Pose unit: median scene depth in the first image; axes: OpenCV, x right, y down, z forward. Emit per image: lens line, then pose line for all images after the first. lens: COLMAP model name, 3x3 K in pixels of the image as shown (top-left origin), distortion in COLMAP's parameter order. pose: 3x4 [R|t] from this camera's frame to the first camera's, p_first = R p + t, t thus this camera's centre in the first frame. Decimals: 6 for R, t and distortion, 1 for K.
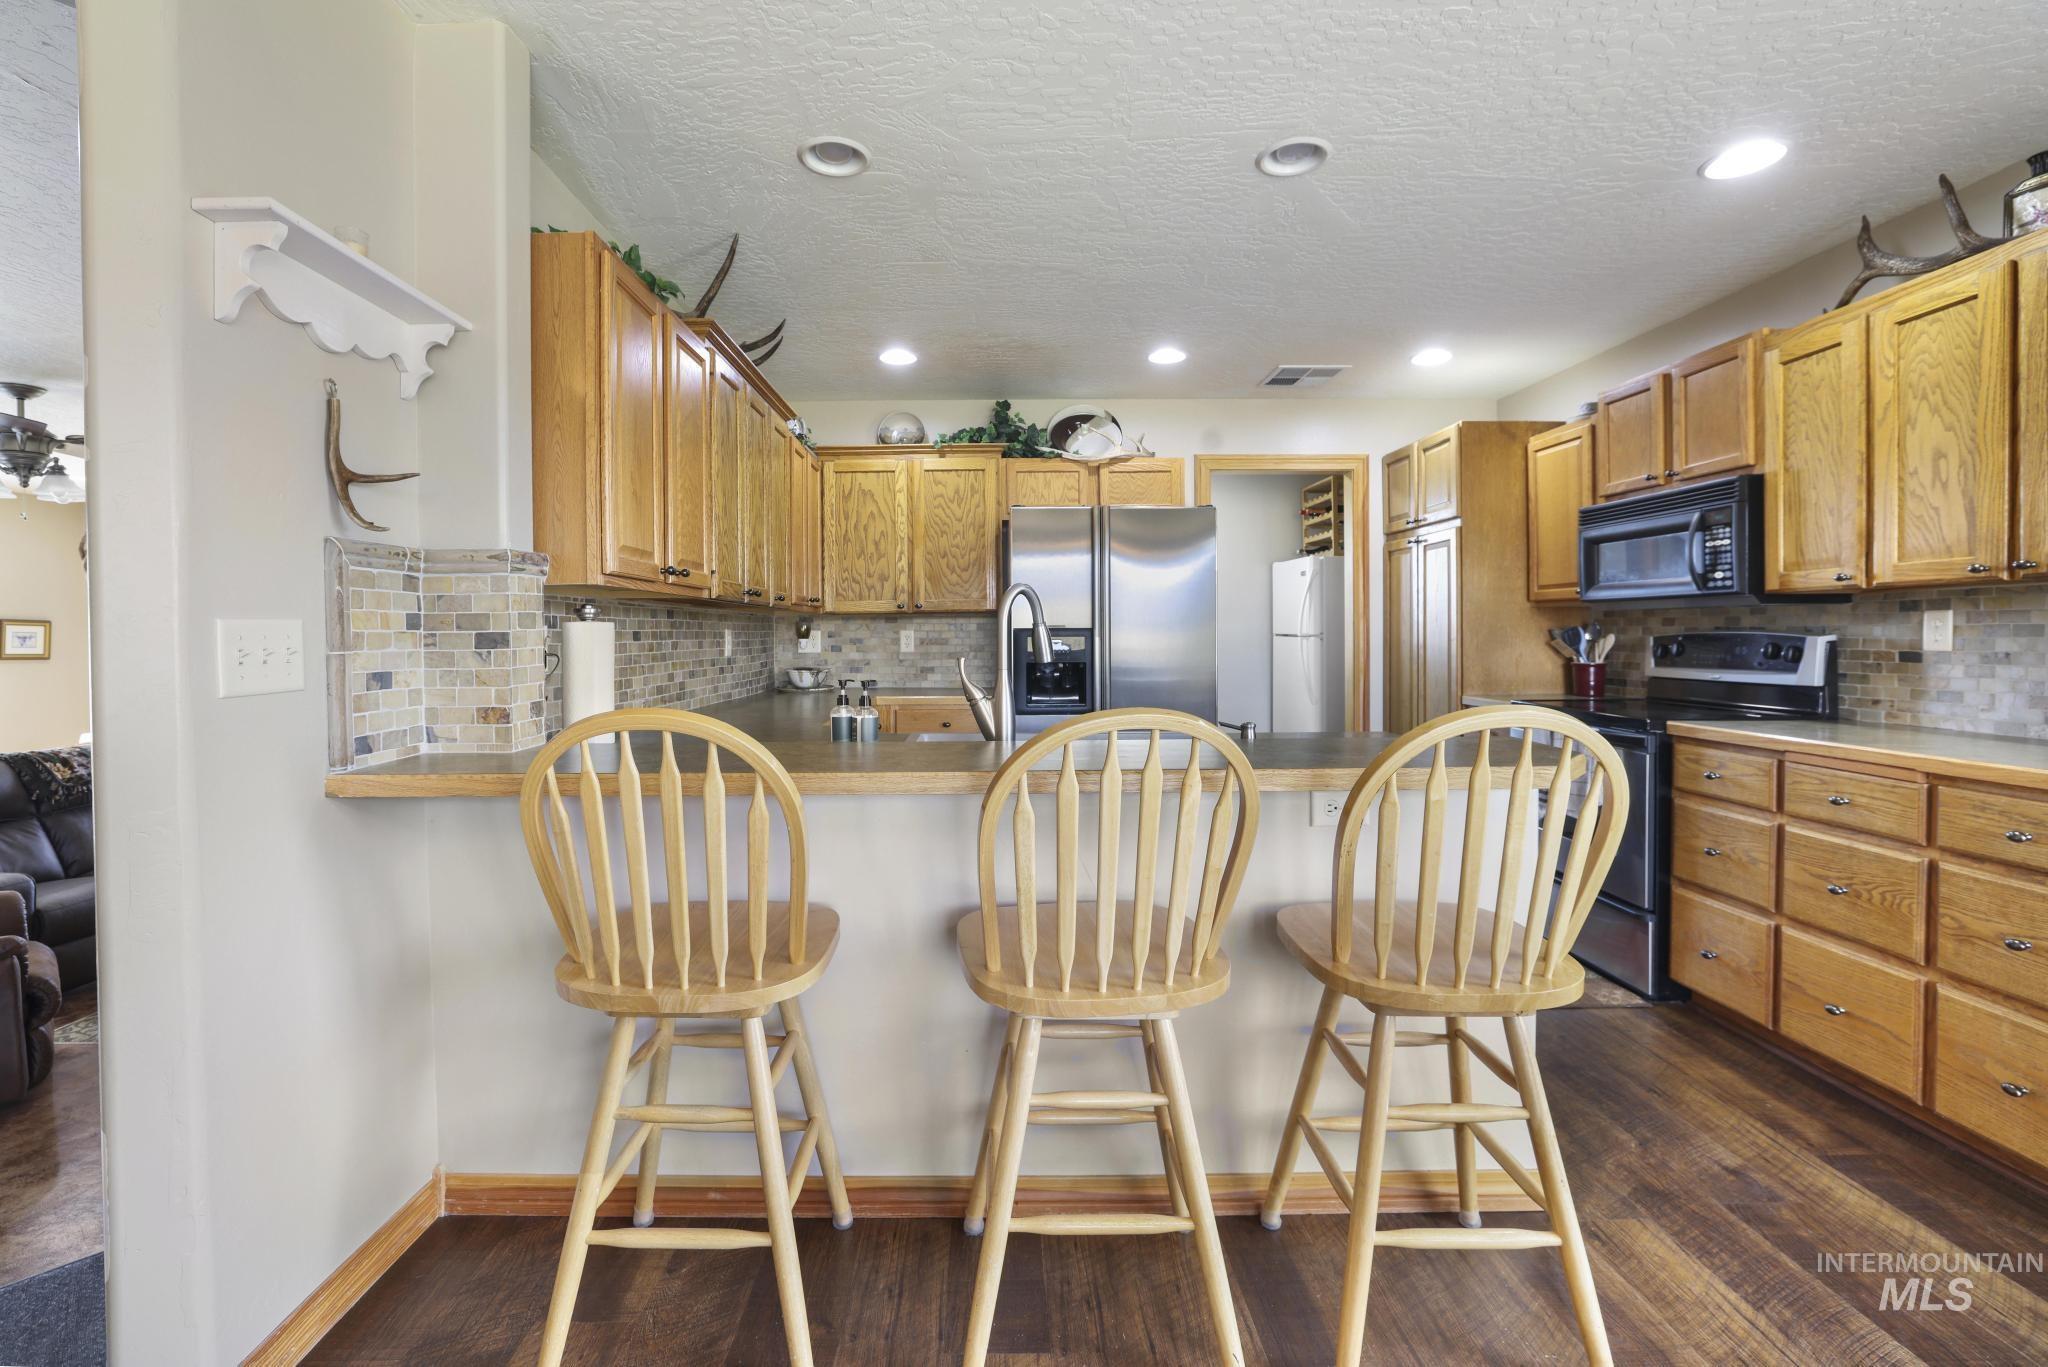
lens RADIAL K [[893.3, 0, 992.9], [0, 893.3, 646.8], [0, 0, 1]] dist [-0.046372, 0.016179]
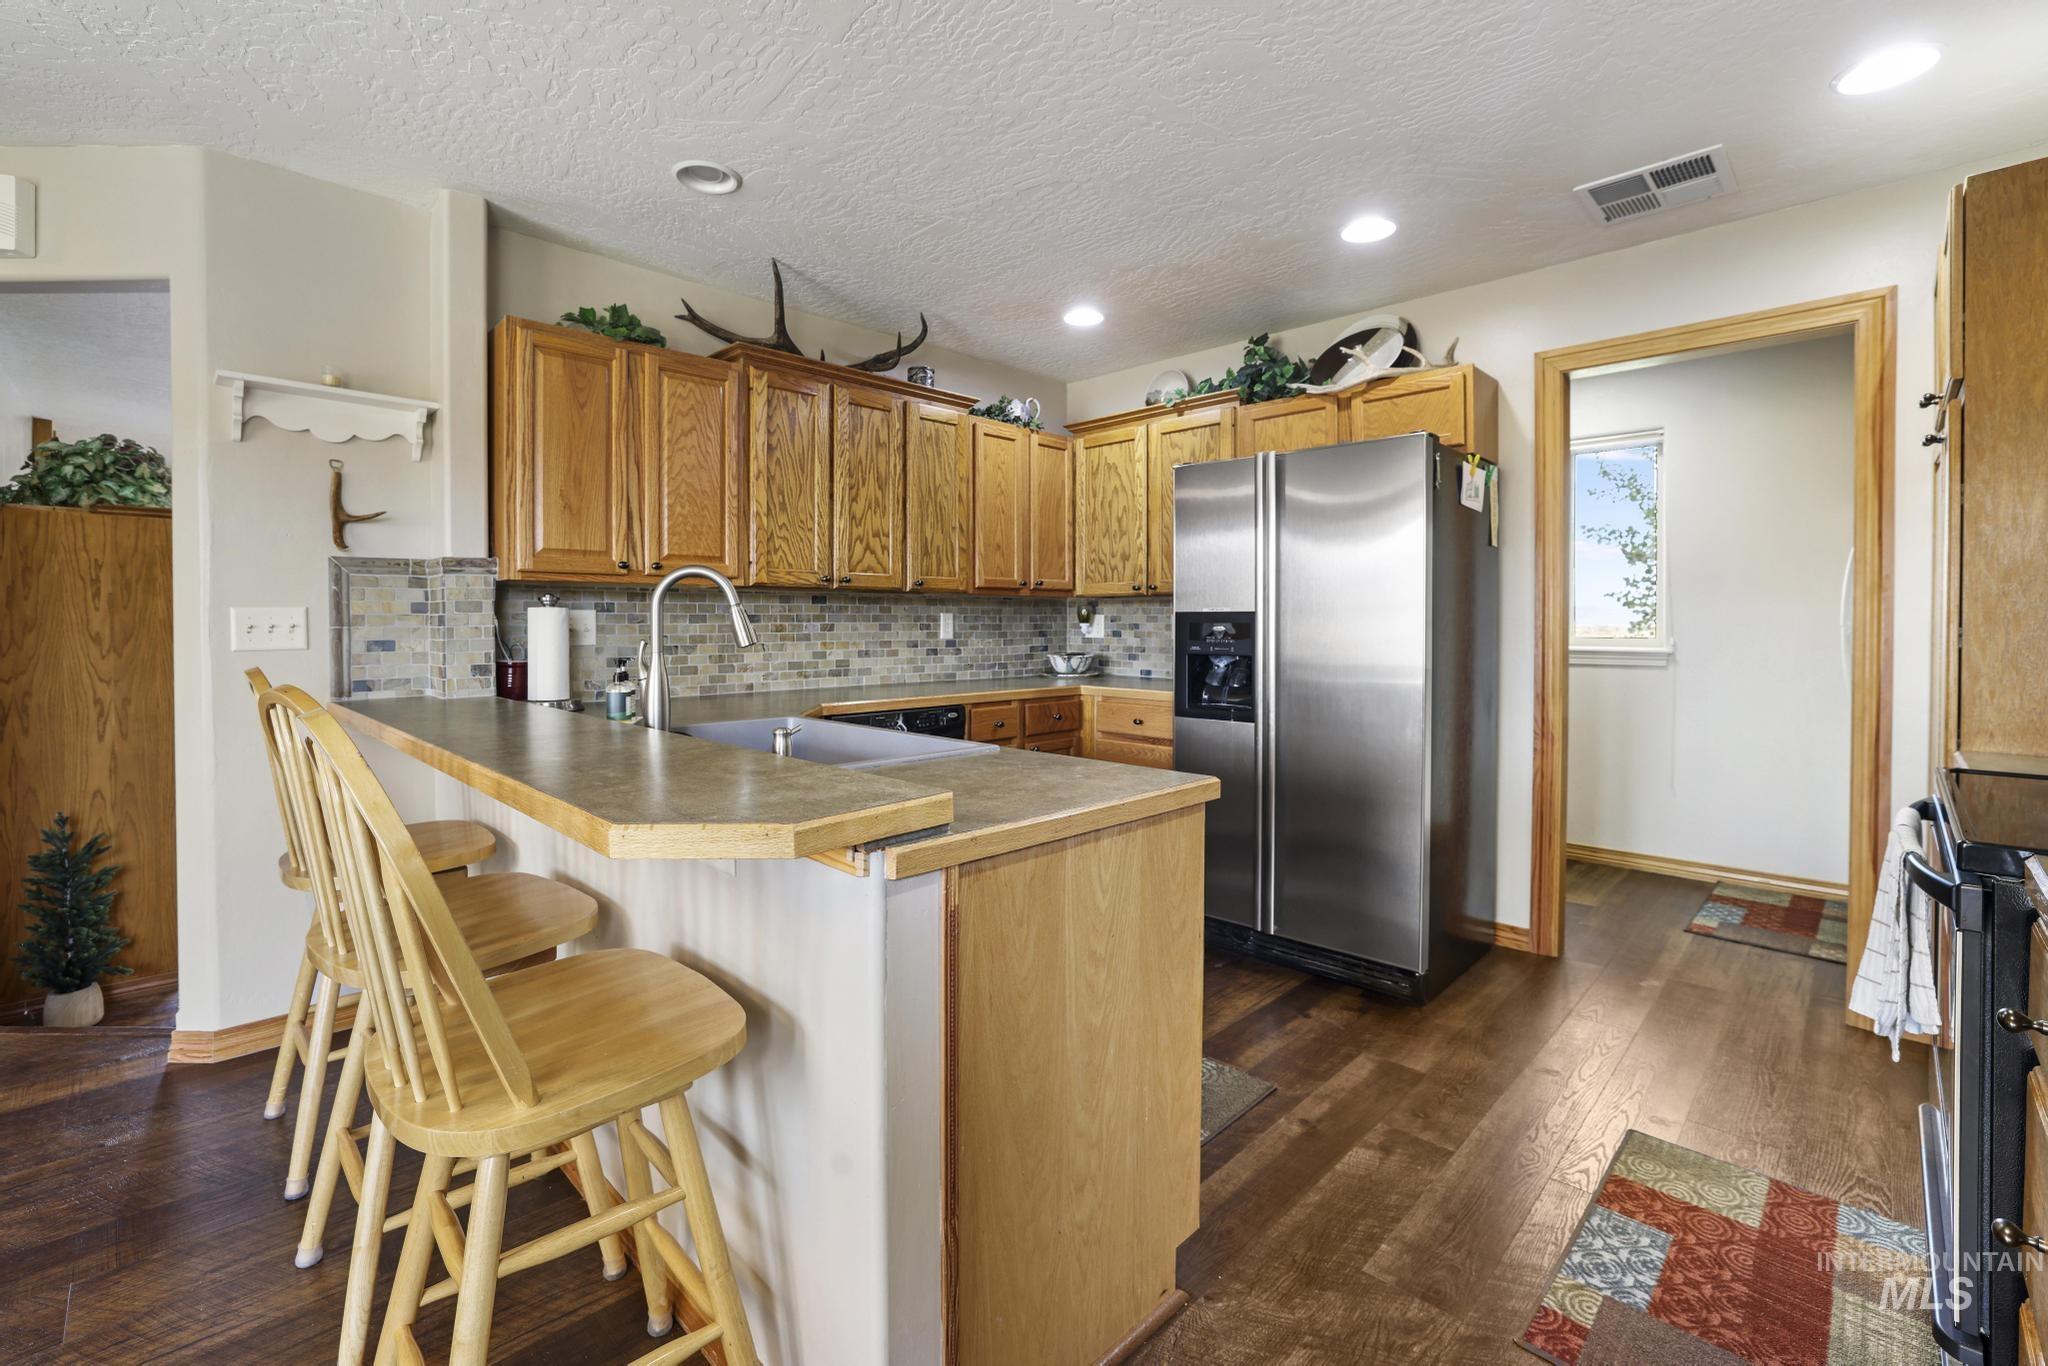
lens RADIAL K [[893.3, 0, 976.7], [0, 893.3, 611.9], [0, 0, 1]] dist [-0.046372, 0.016179]
pose [[0.685113, 0.000634, -0.728436, 0.441537], [-0.015268, 0.999792, -0.013490, -0.006484], [0.728277, 0.020364, 0.684981, 0.264637]]
